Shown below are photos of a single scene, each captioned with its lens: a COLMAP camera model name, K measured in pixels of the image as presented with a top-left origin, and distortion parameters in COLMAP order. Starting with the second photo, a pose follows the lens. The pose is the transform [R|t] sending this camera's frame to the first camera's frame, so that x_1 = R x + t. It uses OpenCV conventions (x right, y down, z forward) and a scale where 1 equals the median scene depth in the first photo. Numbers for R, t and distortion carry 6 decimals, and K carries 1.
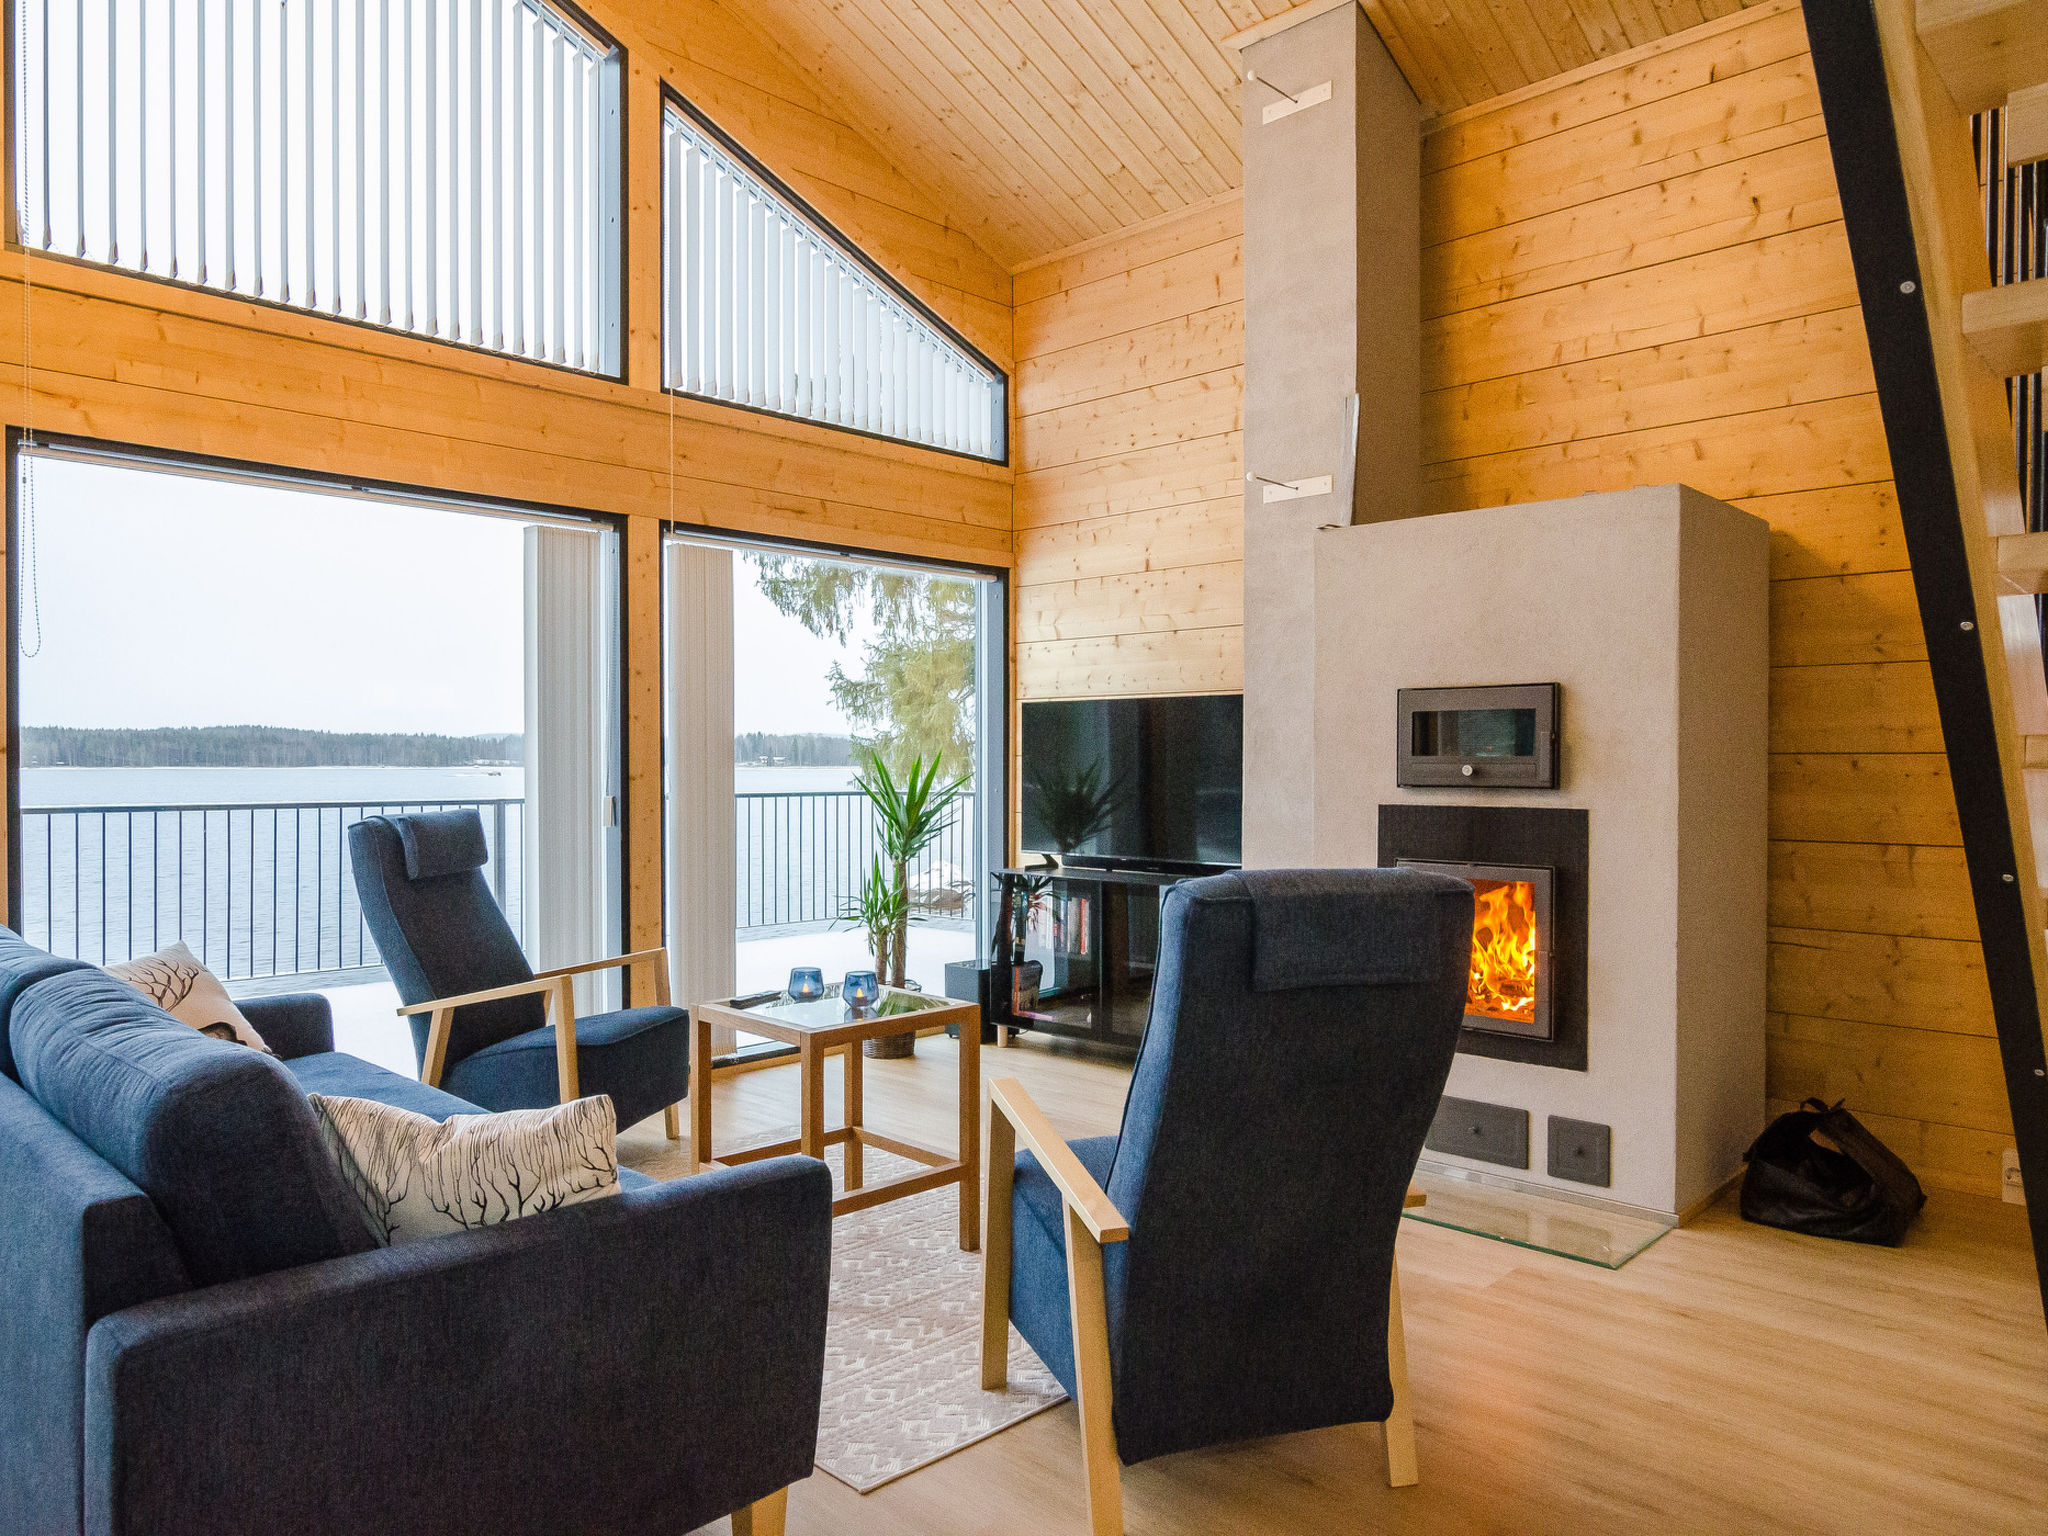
lens RADIAL K [[1321.2, 0, 1028.3], [0, 1321.2, 776.2], [0, 0, 1]] dist [-0.044720, 0.027977]
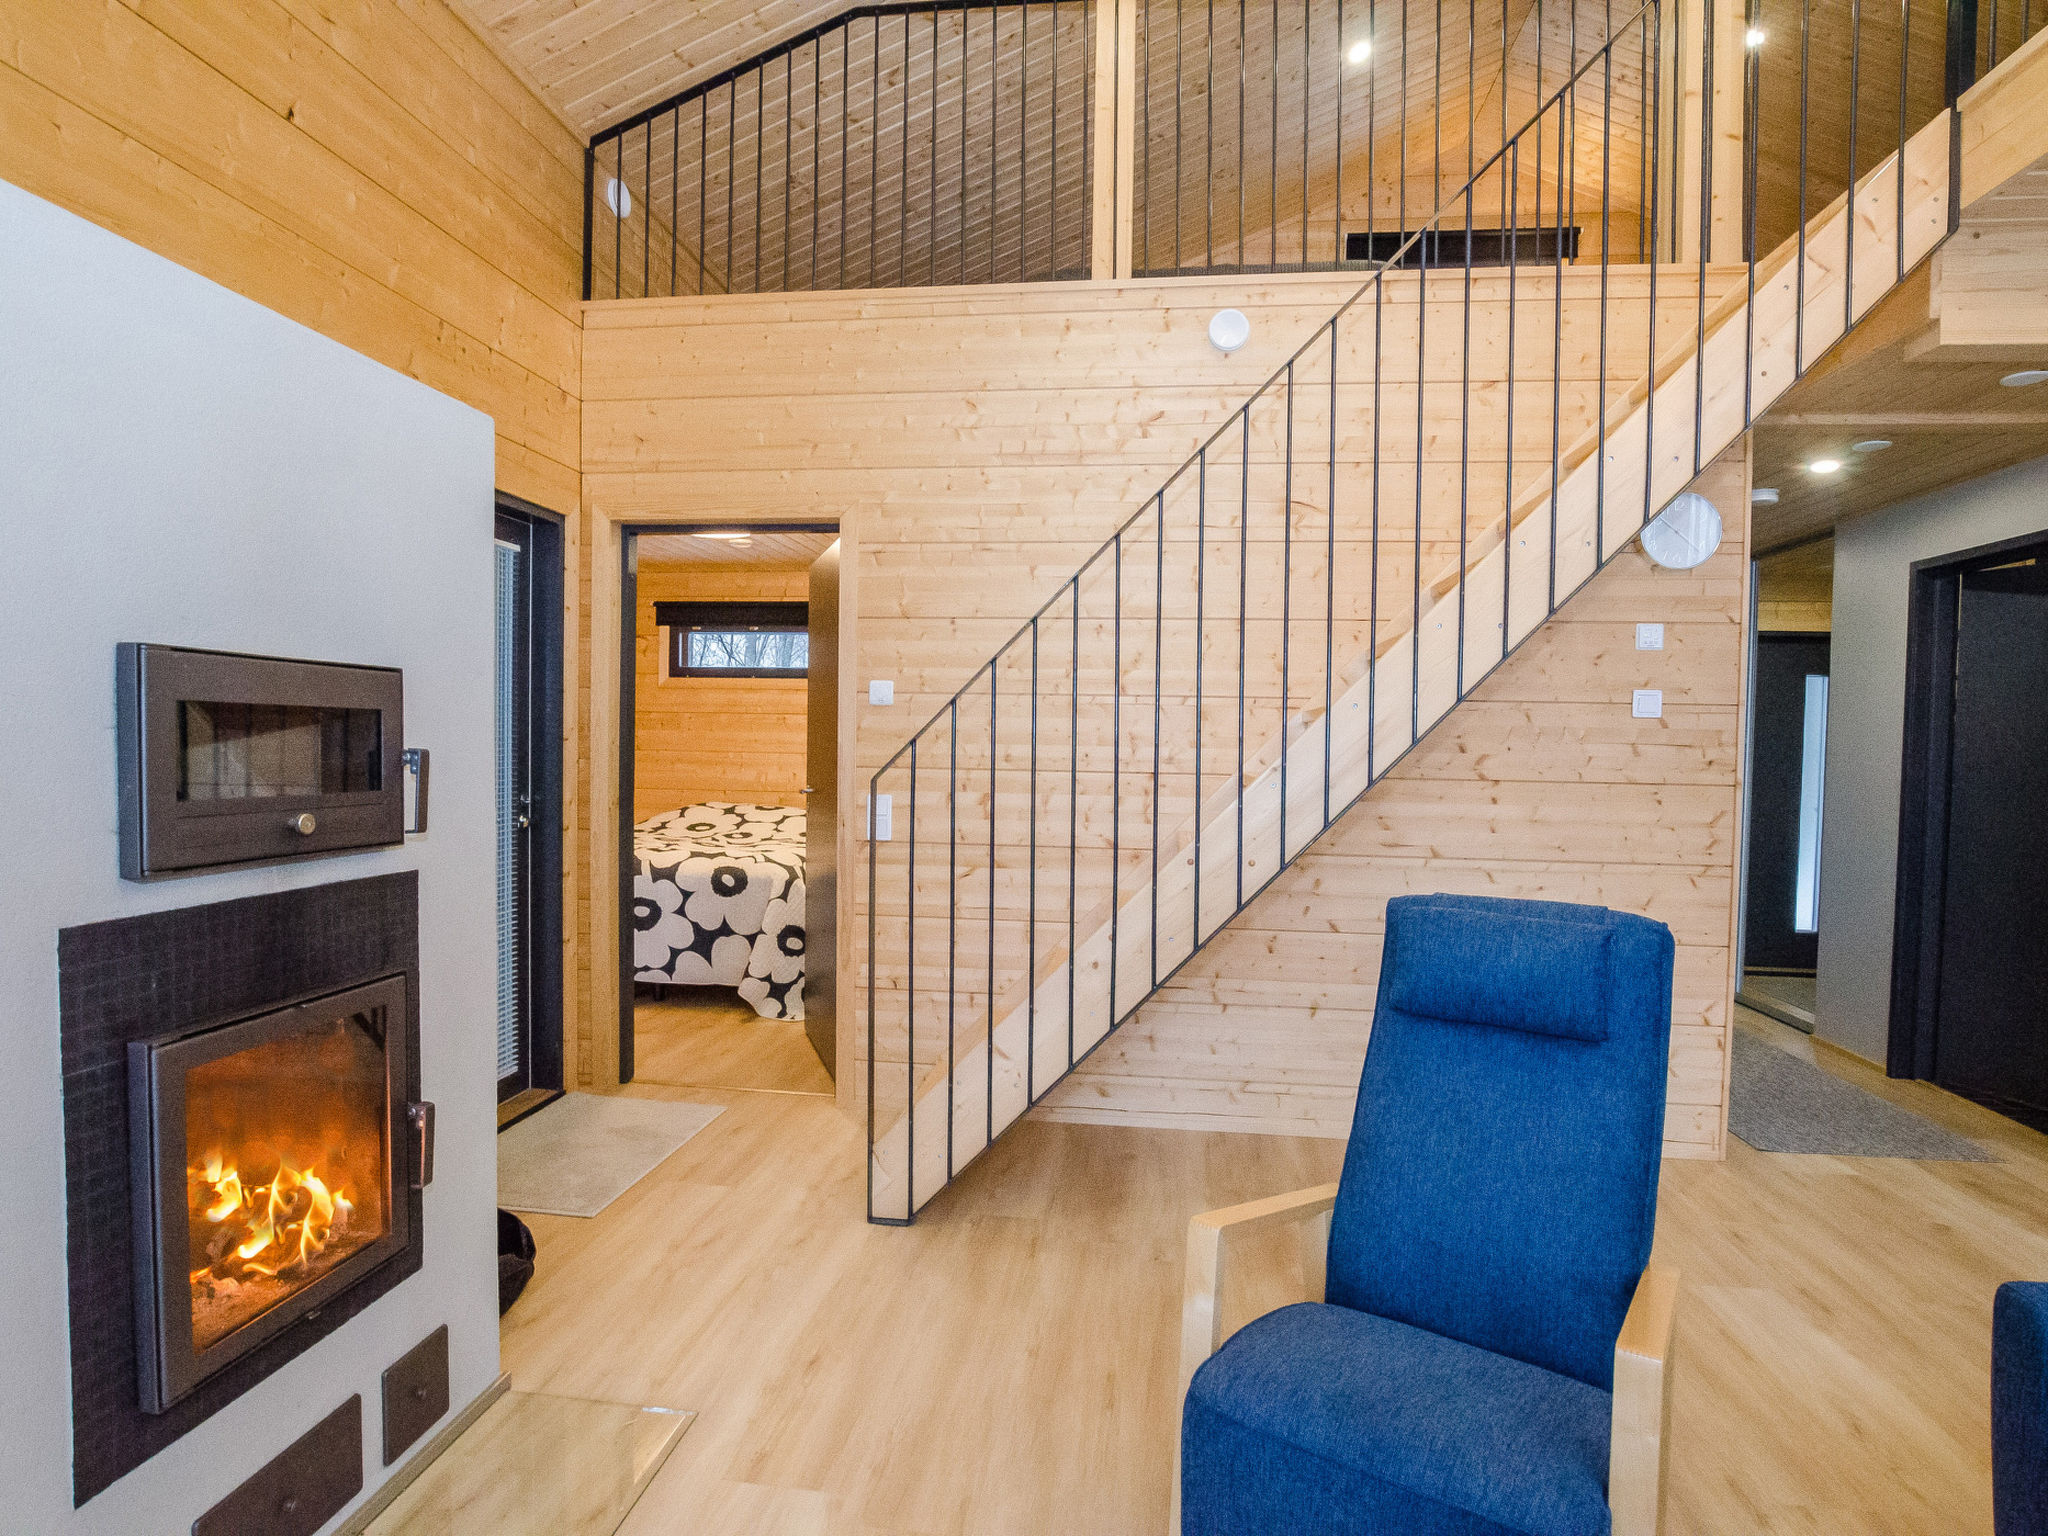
lens RADIAL K [[1076.9, 0, 1026.6], [0, 1076.9, 776.1], [0, 0, 1]] dist [-0.034810, 0.006435]
pose [[-0.580468, -0.035729, 0.813499, -0.139402], [-0.011943, 0.999303, 0.035367, -0.035057], [-0.814196, 0.010814, -0.580490, 0.853156]]
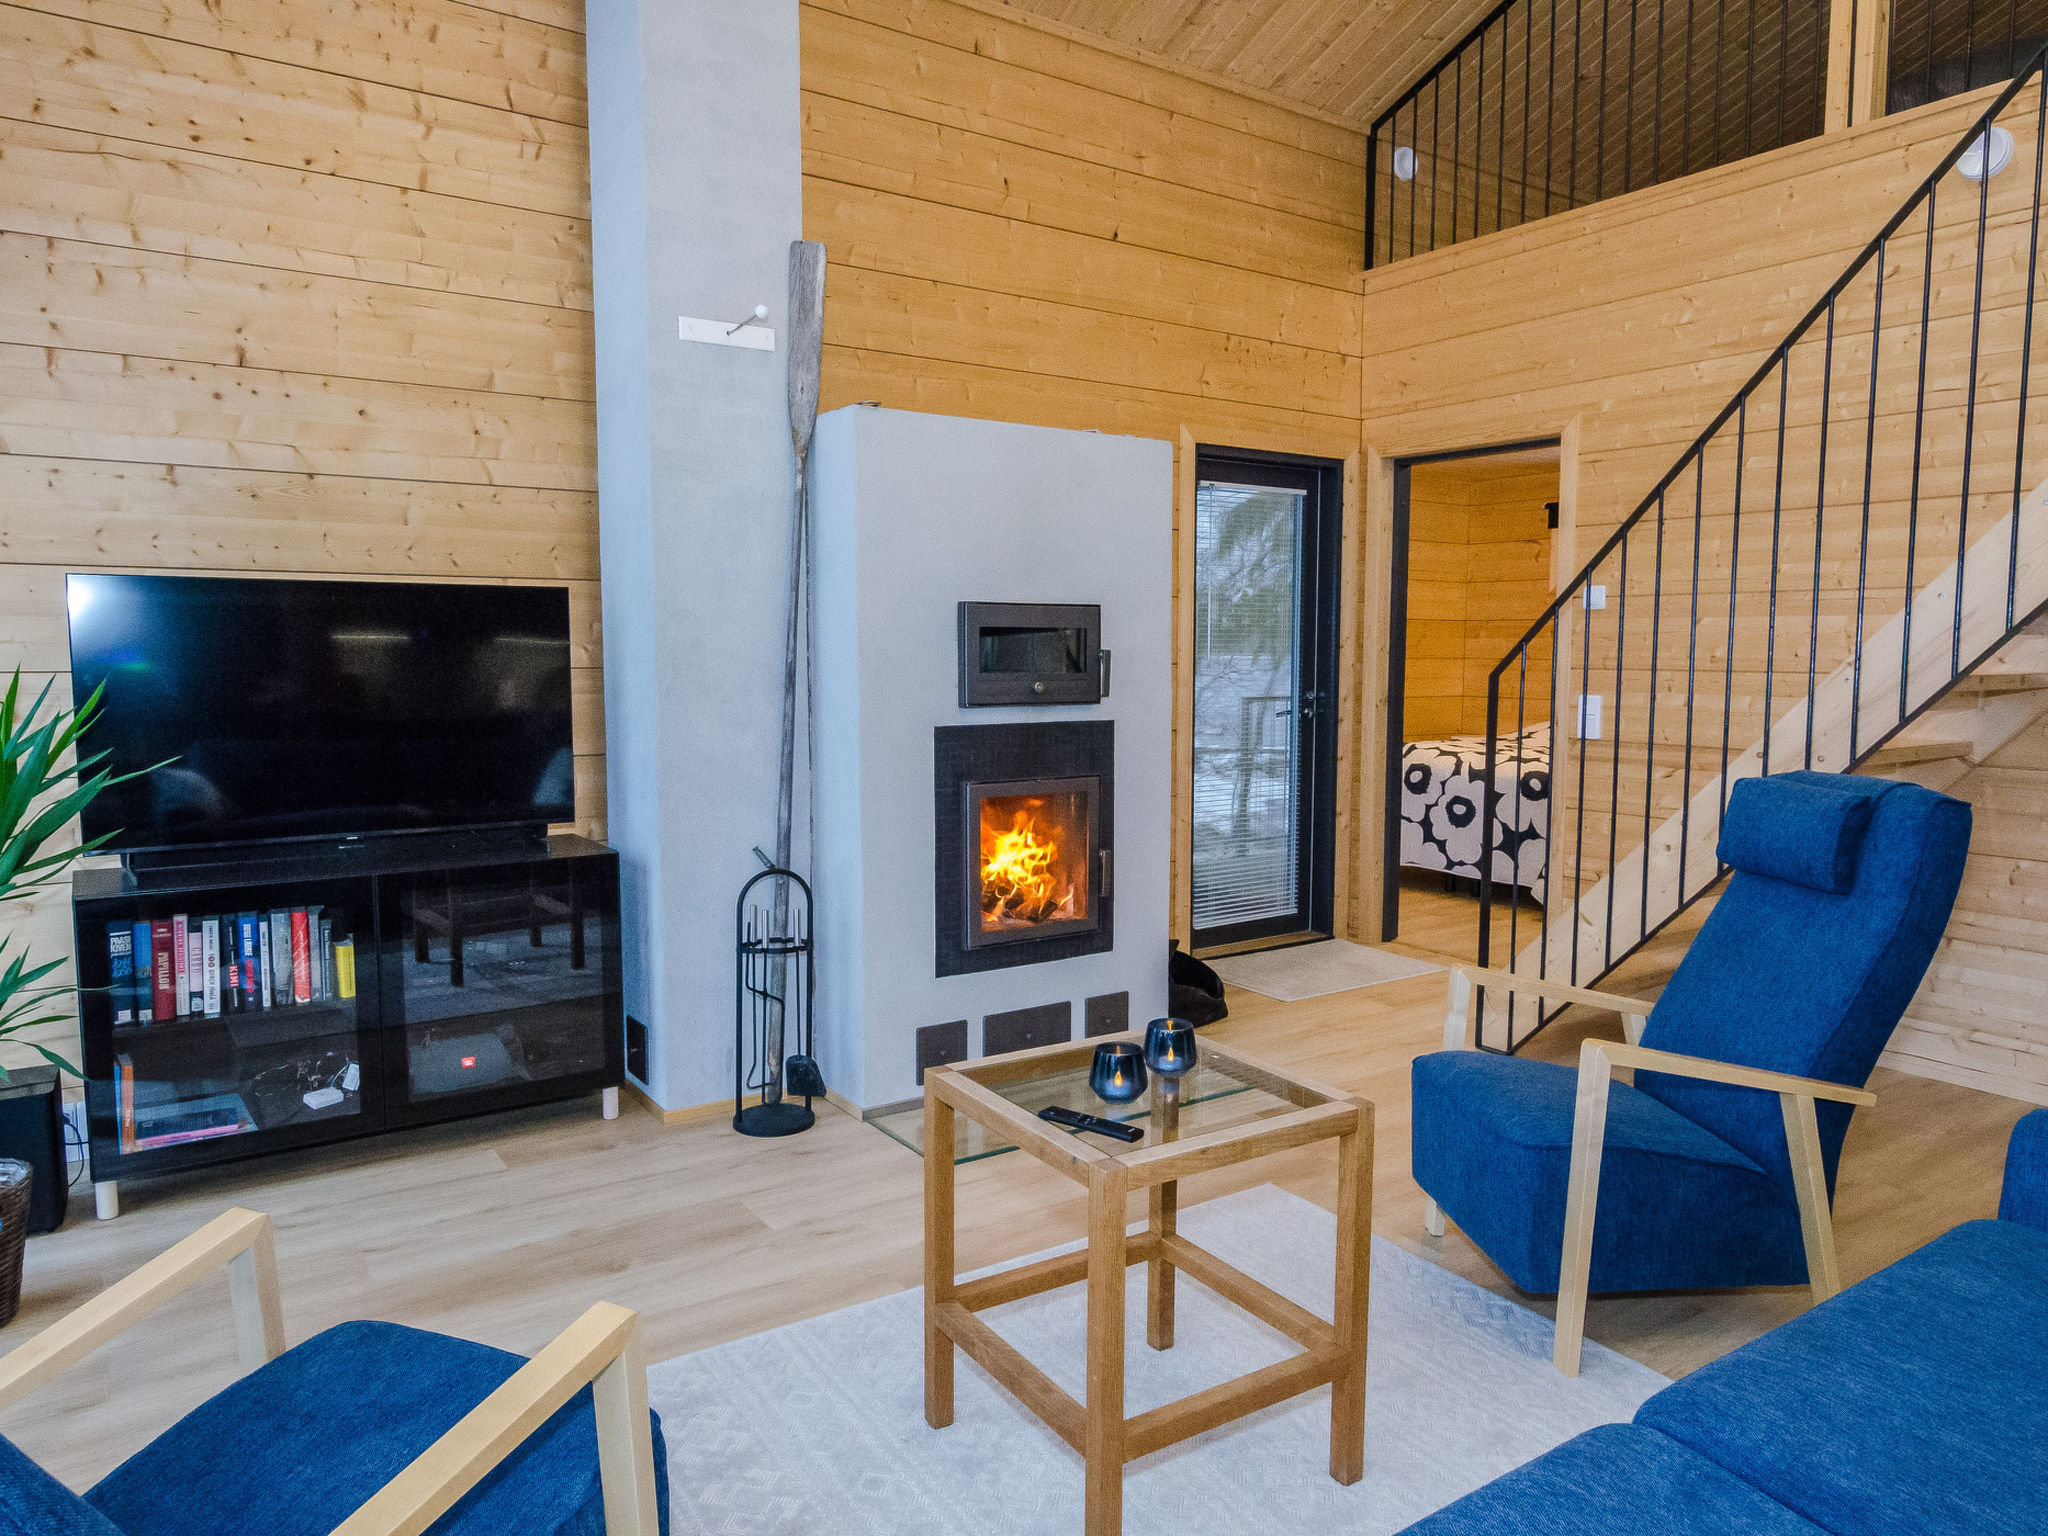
lens RADIAL K [[1321.2, 0, 1028.3], [0, 1321.2, 776.2], [0, 0, 1]] dist [-0.044720, 0.027977]
pose [[0.224634, -0.094426, 0.969857, -0.555343], [0.006275, 0.995413, 0.095461, -0.028474], [-0.974423, -0.015358, 0.224197, 0.657322]]
